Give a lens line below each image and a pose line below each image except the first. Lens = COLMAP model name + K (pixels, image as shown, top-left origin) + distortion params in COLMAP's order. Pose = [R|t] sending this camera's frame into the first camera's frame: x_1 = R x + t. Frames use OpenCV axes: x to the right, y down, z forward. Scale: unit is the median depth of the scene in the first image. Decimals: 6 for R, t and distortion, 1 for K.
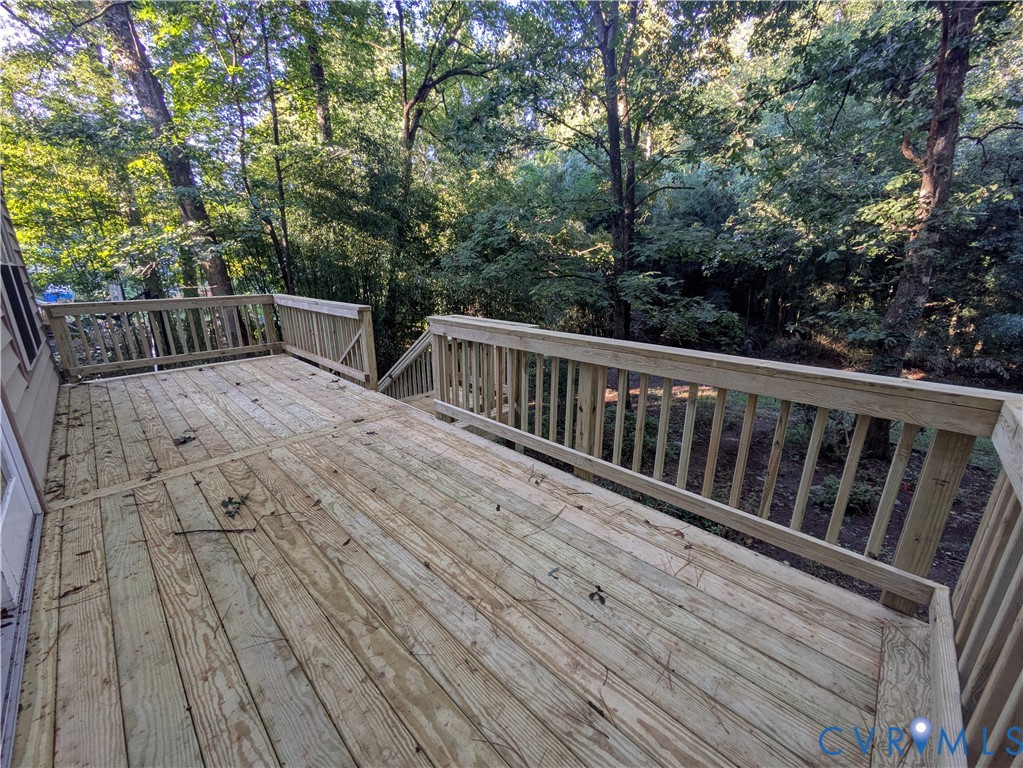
lens RADIAL K [[404.8, 0, 510.8], [0, 404.8, 384.4], [0, 0, 1]] dist [0.002739, -0.000086]
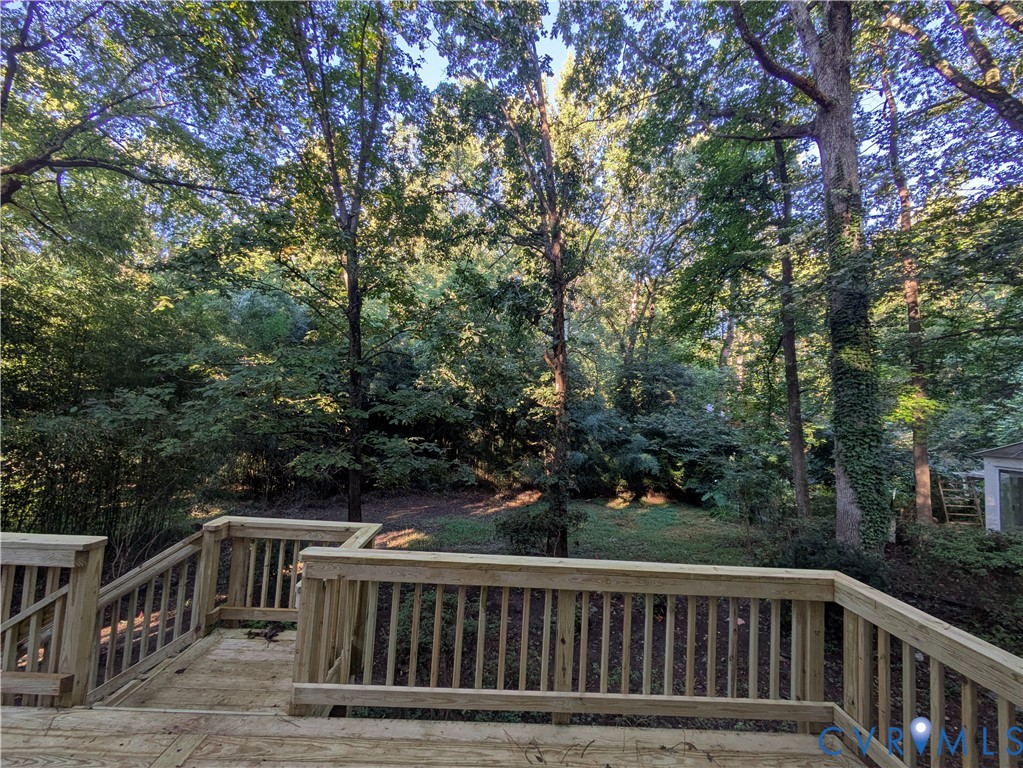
lens RADIAL K [[404.8, 0, 513.8], [0, 404.8, 384.3], [0, 0, 1]] dist [0.002739, -0.000086]
pose [[0.691962, 0.086039, 0.716789, -0.570665], [0.144777, 0.956165, -0.254534, -0.257553], [-0.707269, 0.279902, 0.649173, 0.261498]]
